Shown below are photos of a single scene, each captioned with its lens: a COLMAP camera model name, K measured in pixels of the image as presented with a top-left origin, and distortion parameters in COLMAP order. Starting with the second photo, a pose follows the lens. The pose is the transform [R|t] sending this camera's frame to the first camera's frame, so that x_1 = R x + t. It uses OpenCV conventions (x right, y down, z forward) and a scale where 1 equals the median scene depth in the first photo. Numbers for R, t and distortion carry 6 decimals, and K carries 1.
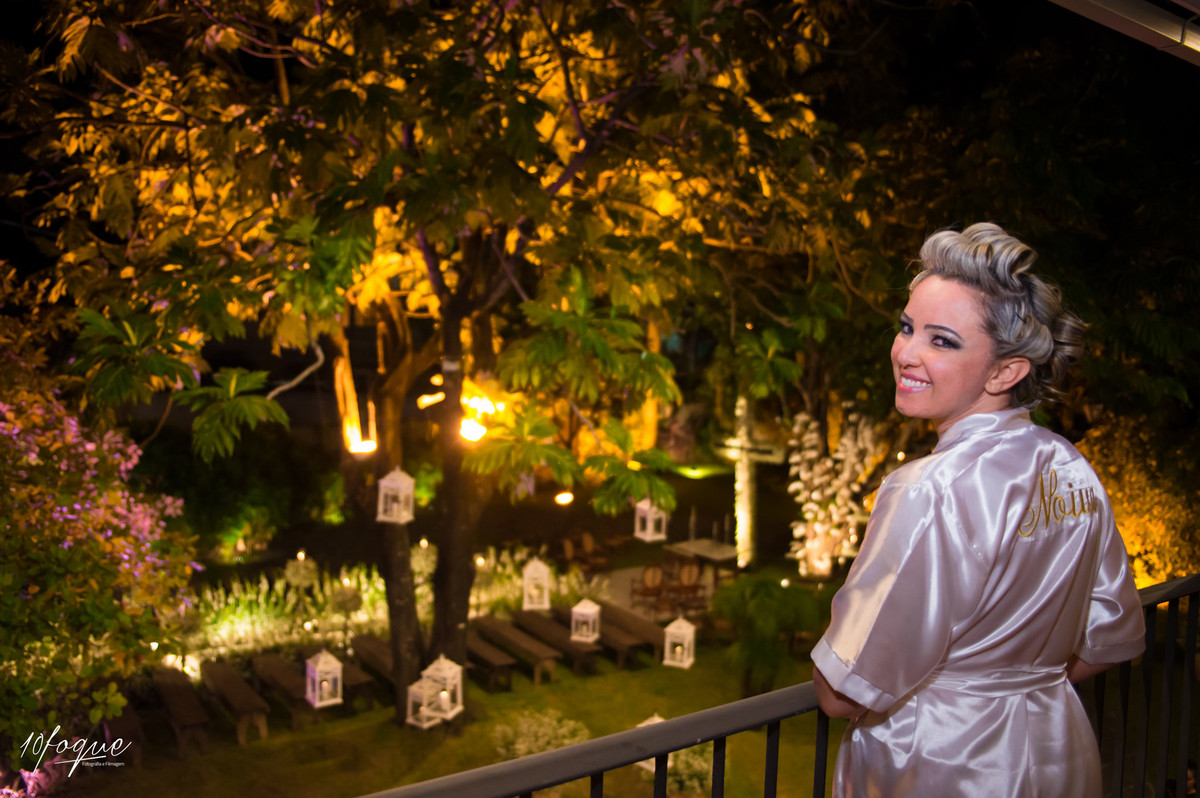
lens RADIAL K [[915.2, 0, 548.4], [0, 915.2, 399.0], [0, 0, 1]] dist [-0.117690, 0.130029]
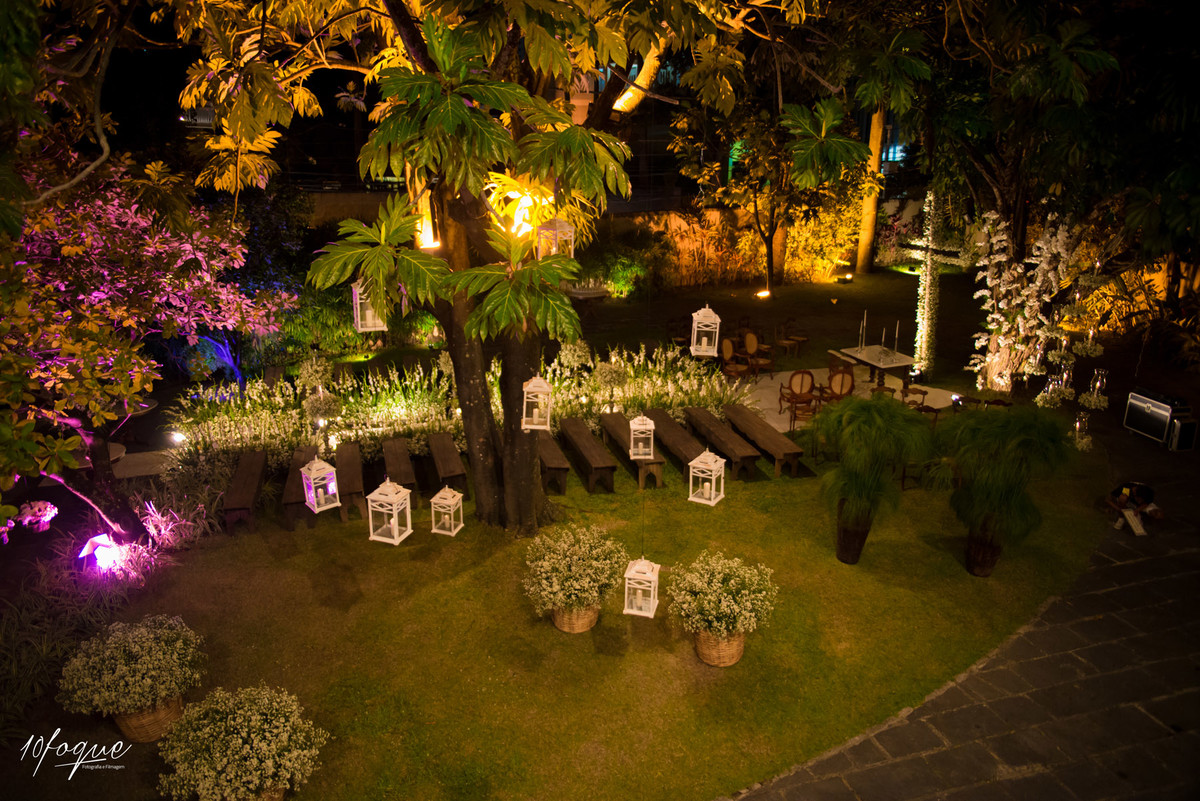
lens RADIAL K [[822.0, 0, 559.2], [0, 822.0, 398.8], [0, 0, 1]] dist [-0.117017, 0.087896]
pose [[0.954625, 0.062884, -0.291095, 0.117787], [0.010035, 0.970106, 0.242474, 0.001047], [0.297641, -0.234393, 0.925457, 0.122468]]
